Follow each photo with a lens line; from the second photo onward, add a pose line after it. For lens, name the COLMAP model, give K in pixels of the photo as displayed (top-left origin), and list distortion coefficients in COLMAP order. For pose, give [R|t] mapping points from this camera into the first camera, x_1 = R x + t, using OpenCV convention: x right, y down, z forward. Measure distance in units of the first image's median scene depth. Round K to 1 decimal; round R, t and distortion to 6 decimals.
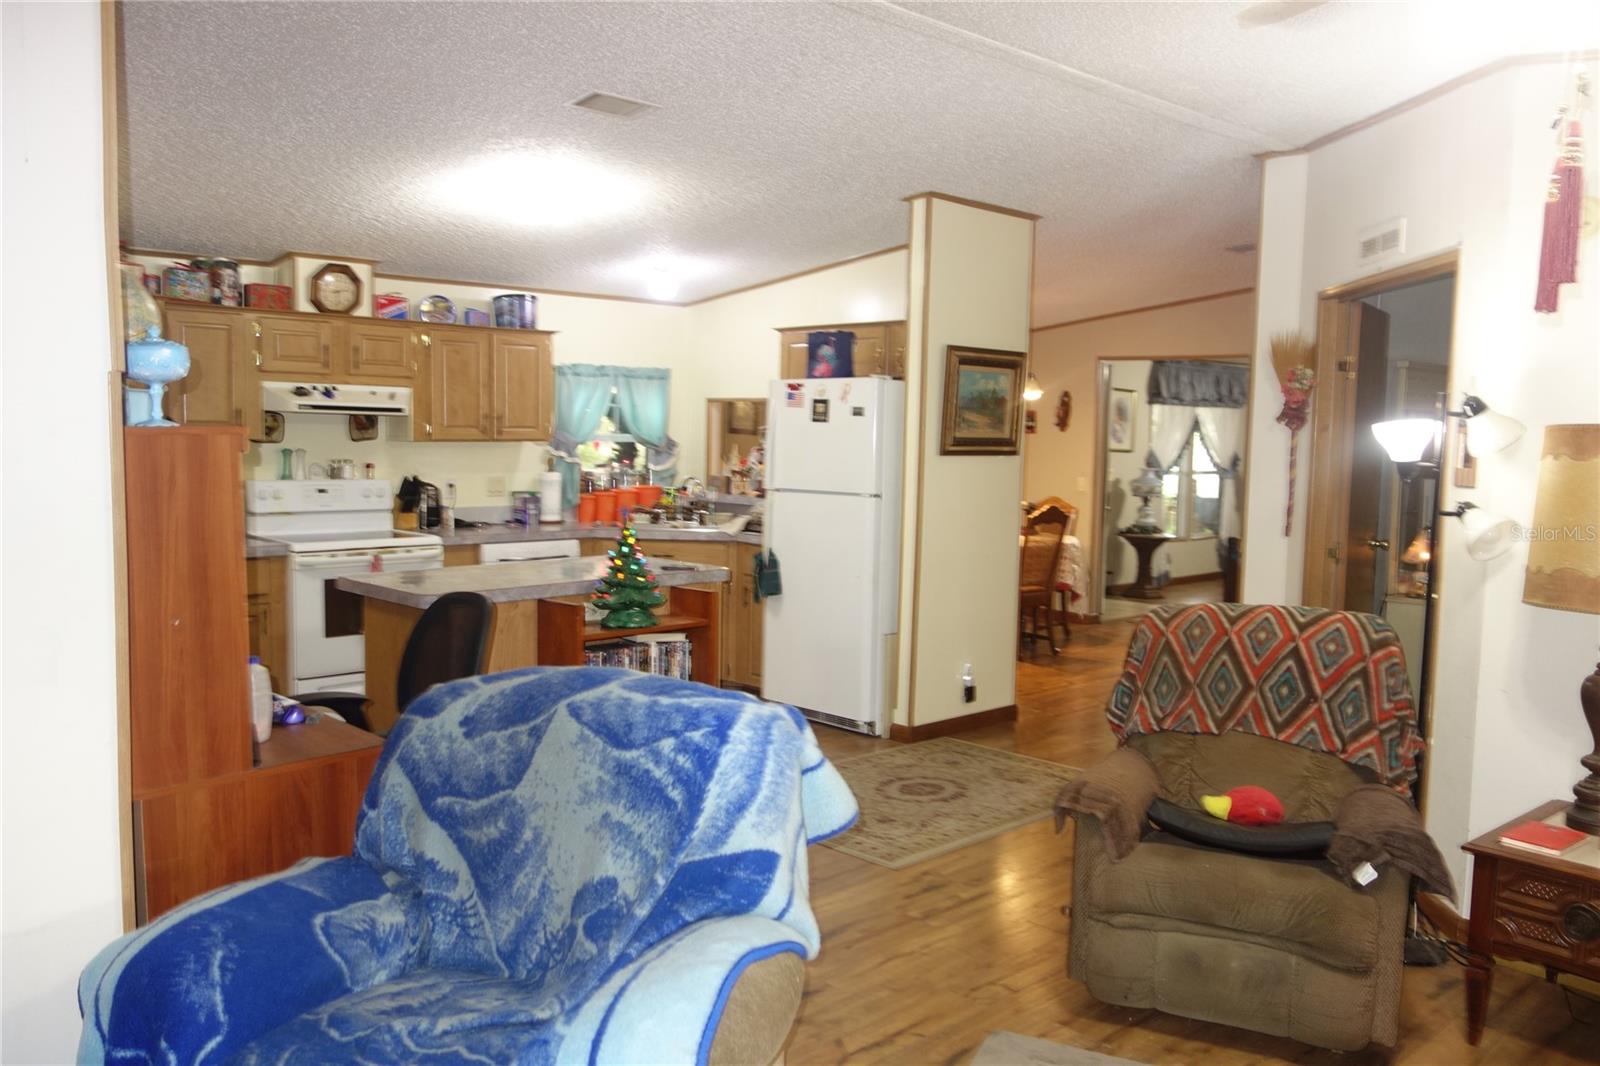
lens RADIAL K [[1261.2, 0, 779.8], [0, 1261.2, 549.5], [0, 0, 1]] dist [0.005565, -0.000786]
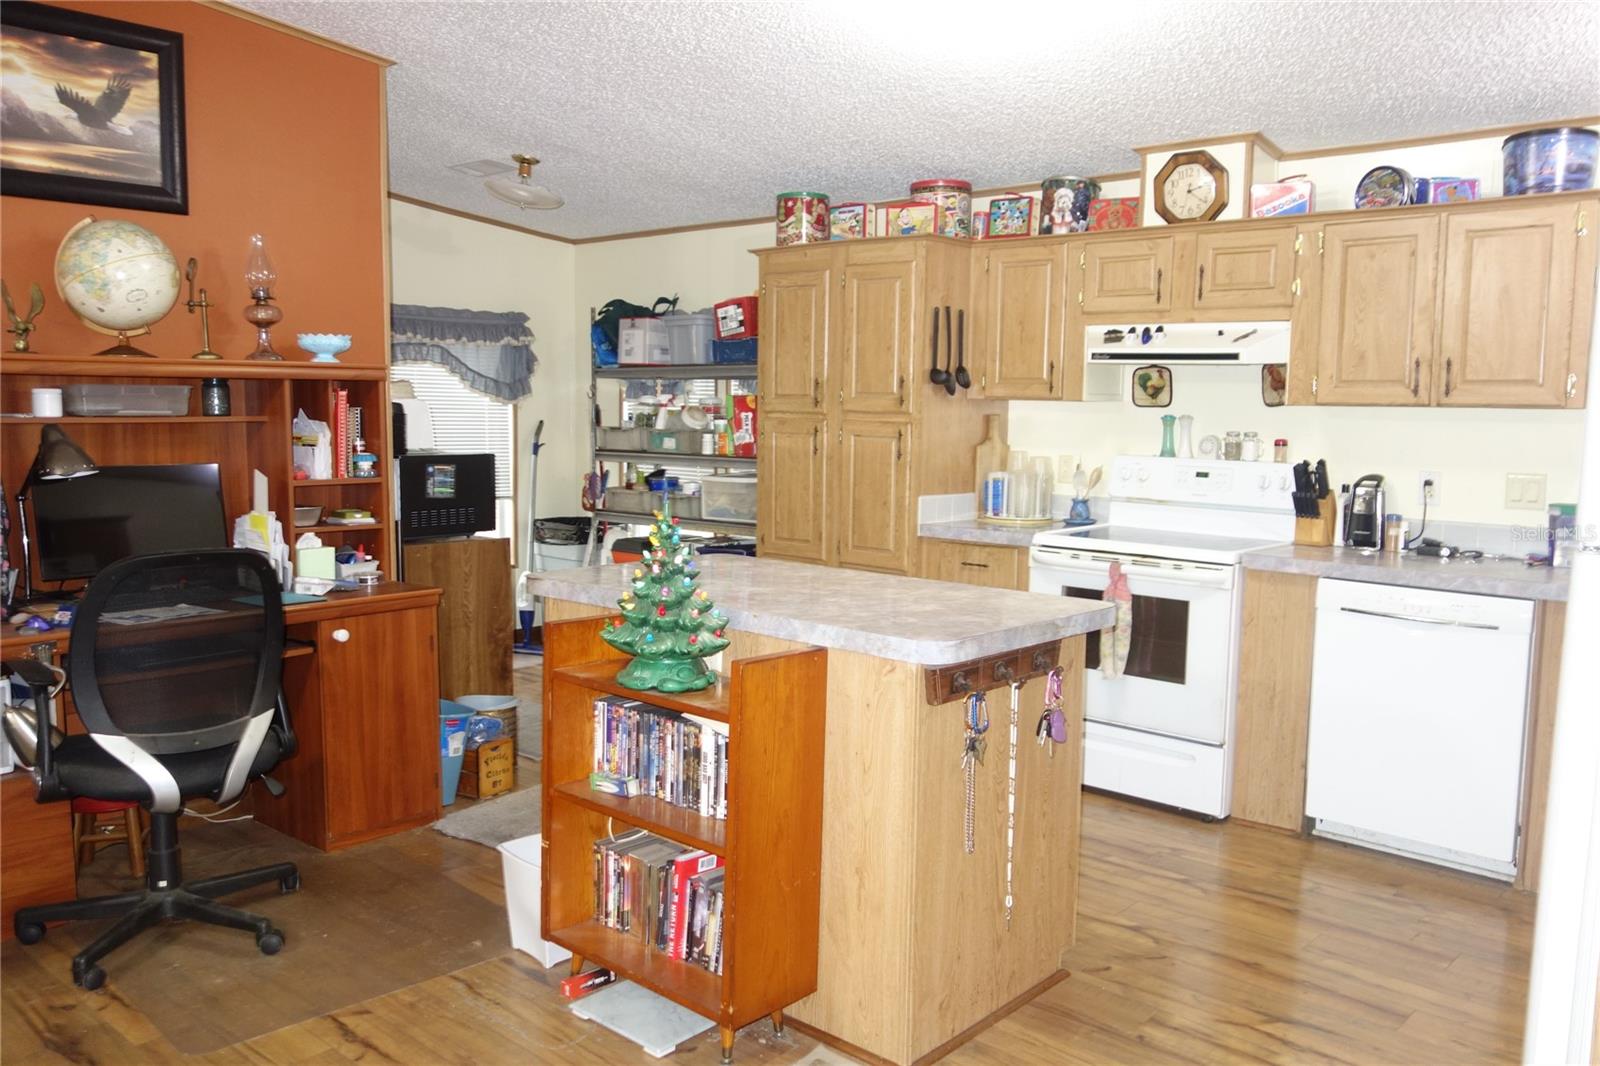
lens RADIAL K [[1261.2, 0, 797.7], [0, 1261.2, 528.5], [0, 0, 1]] dist [0.005565, -0.000786]
pose [[0.092143, 0.087417, -0.991901, 0.331202], [-0.111661, 0.990763, 0.076943, -0.045568], [0.989465, 0.103667, 0.101053, 0.700844]]
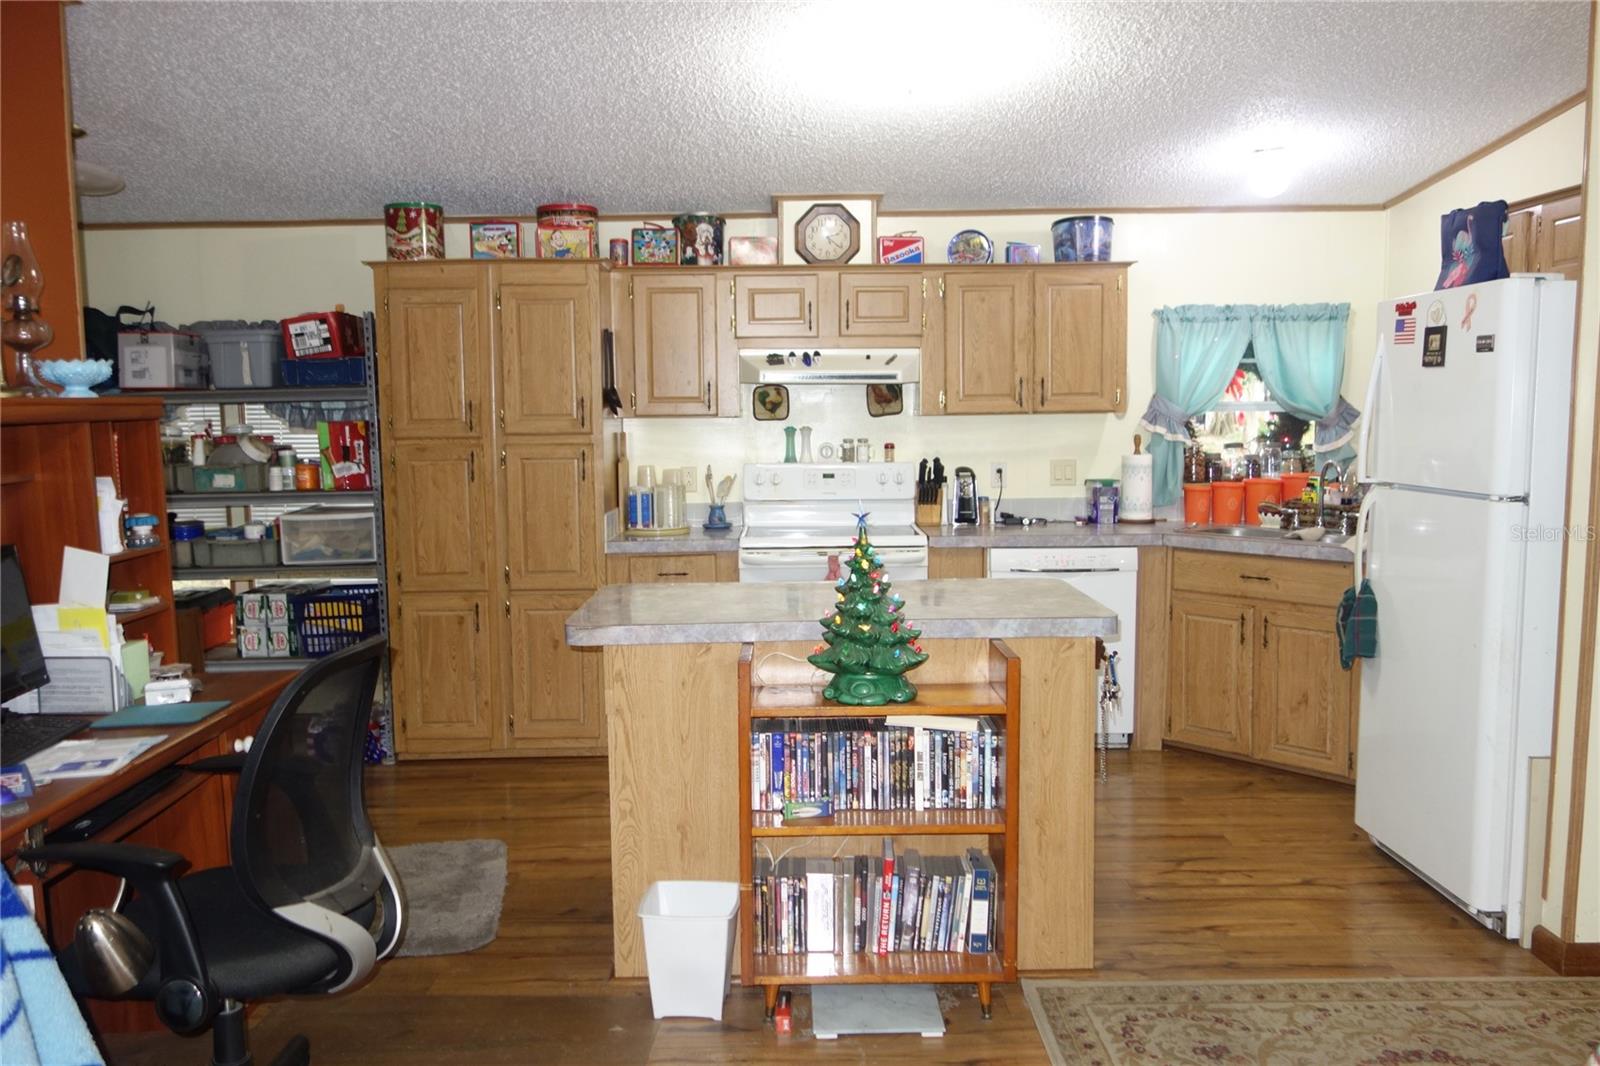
lens RADIAL K [[1261.2, 0, 793.5], [0, 1261.2, 529.7], [0, 0, 1]] dist [0.005565, -0.000786]
pose [[0.736342, 0.041215, -0.675354, 0.194244], [-0.042017, 0.999002, 0.015155, -0.022300], [0.675304, 0.017217, 0.737338, 0.358516]]
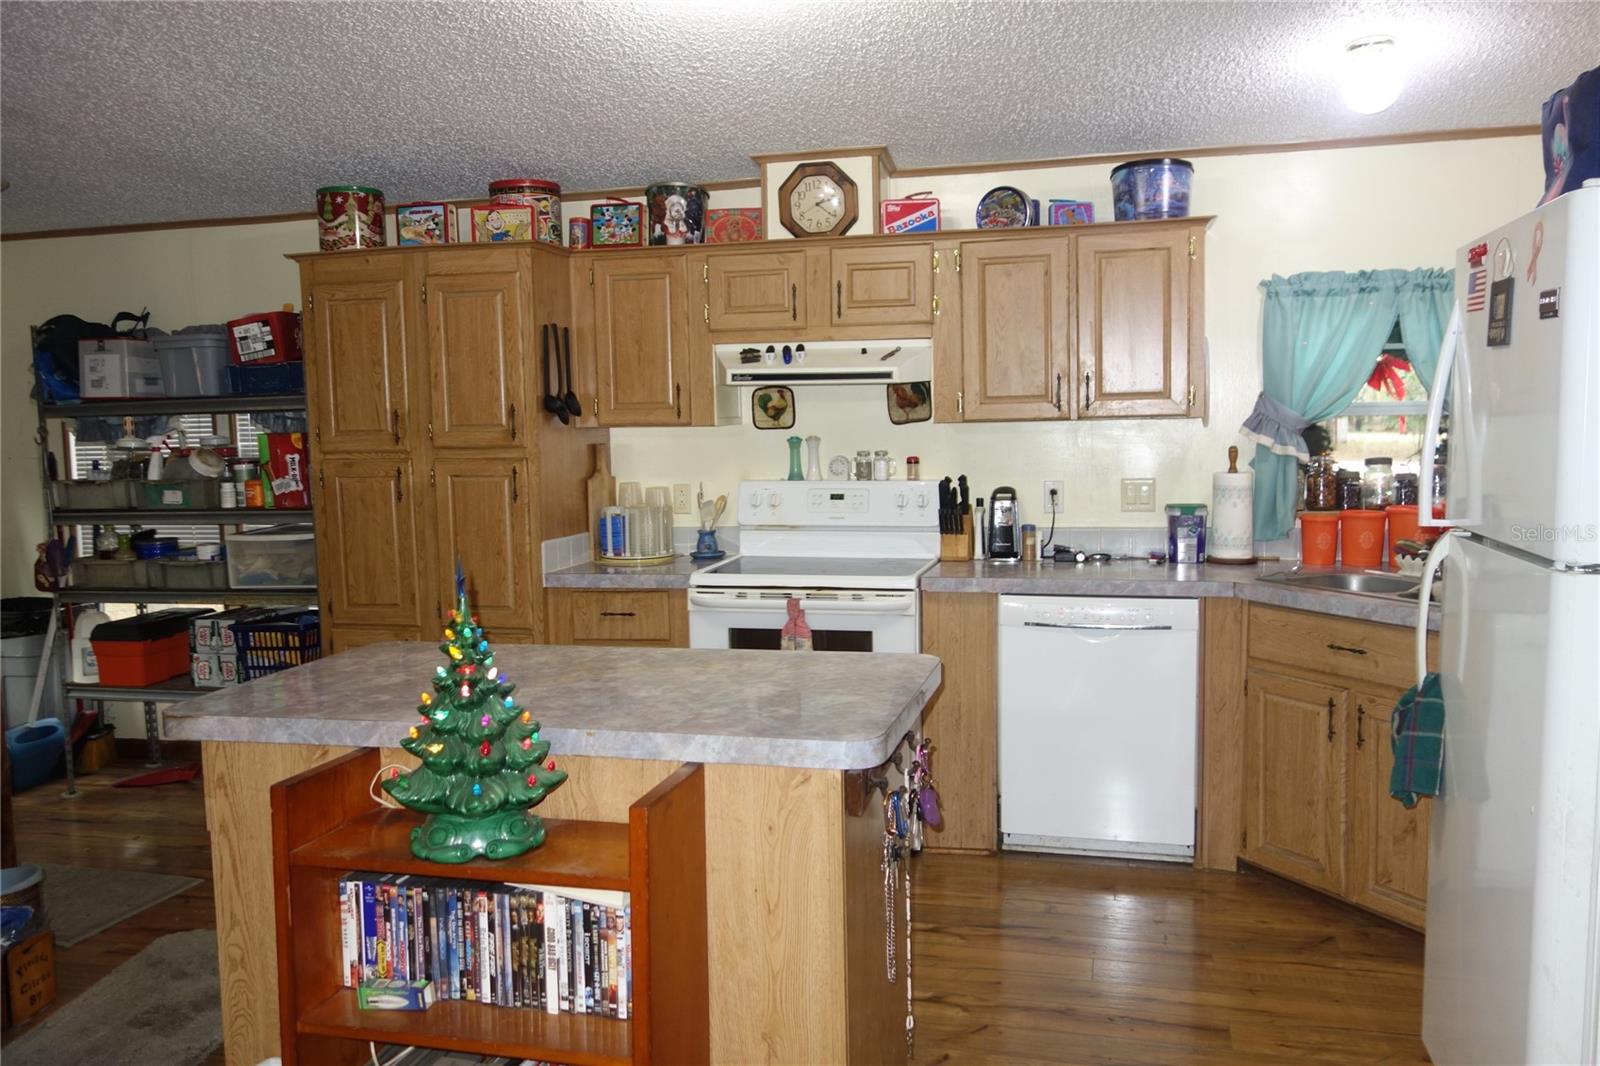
lens RADIAL K [[1261.2, 0, 796.9], [0, 1261.2, 529.7], [0, 0, 1]] dist [0.005565, -0.000786]
pose [[0.542288, 0.051113, -0.838636, 0.210105], [-0.053069, 0.998239, 0.026524, -0.045605], [0.838515, 0.030122, 0.544045, 0.601584]]
